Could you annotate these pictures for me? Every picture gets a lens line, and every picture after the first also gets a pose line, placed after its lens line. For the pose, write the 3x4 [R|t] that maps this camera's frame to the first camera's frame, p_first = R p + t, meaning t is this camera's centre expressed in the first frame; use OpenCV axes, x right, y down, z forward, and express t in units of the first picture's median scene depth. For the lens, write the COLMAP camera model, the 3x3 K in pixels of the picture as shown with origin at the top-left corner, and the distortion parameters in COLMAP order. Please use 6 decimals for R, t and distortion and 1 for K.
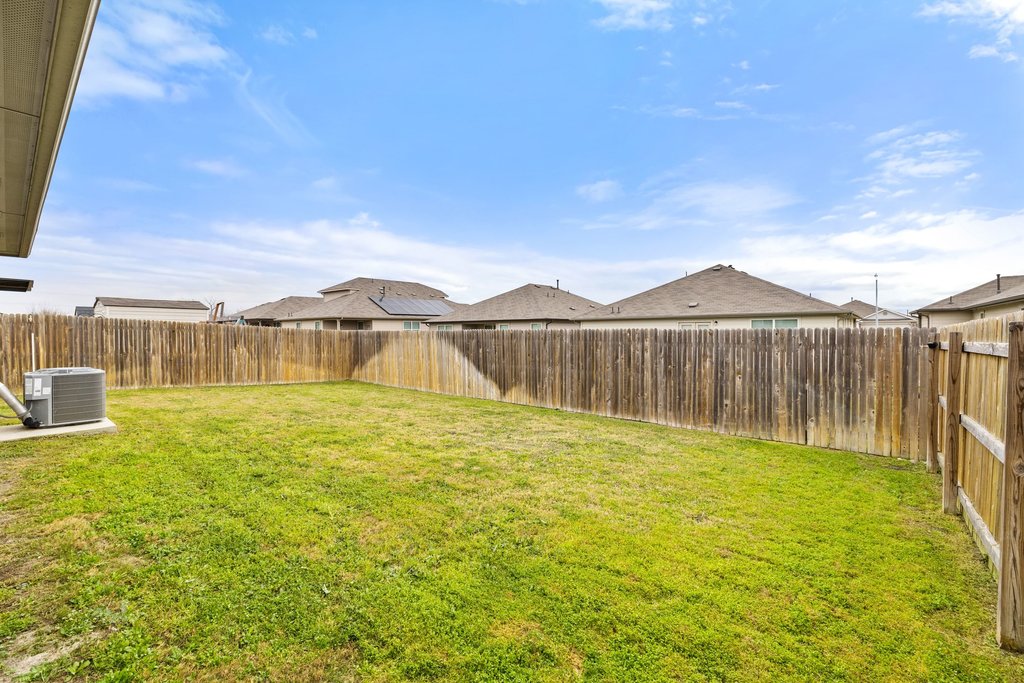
lens RADIAL K [[432.4, 0, 515.6], [0, 432.4, 321.8], [0, 0, 1]] dist [-0.002393, -0.000604]
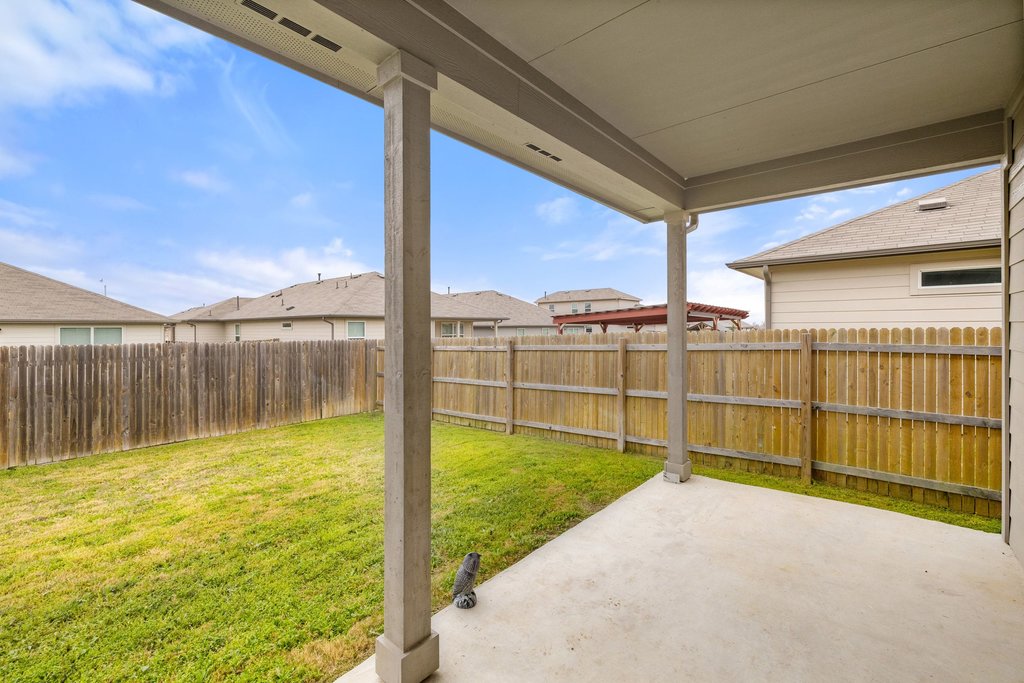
lens RADIAL K [[432.4, 0, 515.6], [0, 432.4, 321.8], [0, 0, 1]] dist [-0.002393, -0.000604]
pose [[0.002451, 0.022290, 0.999749, -0.619543], [-0.013216, 0.999665, -0.022256, -0.017973], [-0.999910, -0.013158, 0.002745, 0.254479]]
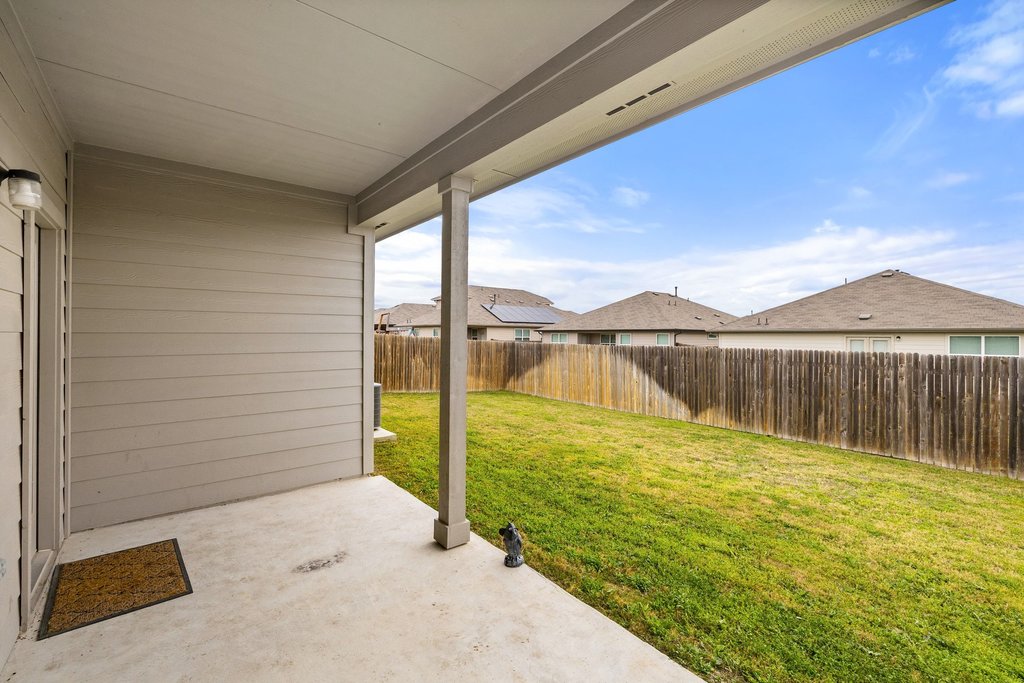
lens RADIAL K [[441.6, 0, 510.7], [0, 441.6, 329.0], [0, 0, 1]] dist [-0.000023, 0.000025]
pose [[0.981769, 0.012969, -0.189633, -0.297034], [-0.012093, 0.999910, 0.005775, -0.027491], [0.189691, -0.003377, 0.981838, -0.035189]]
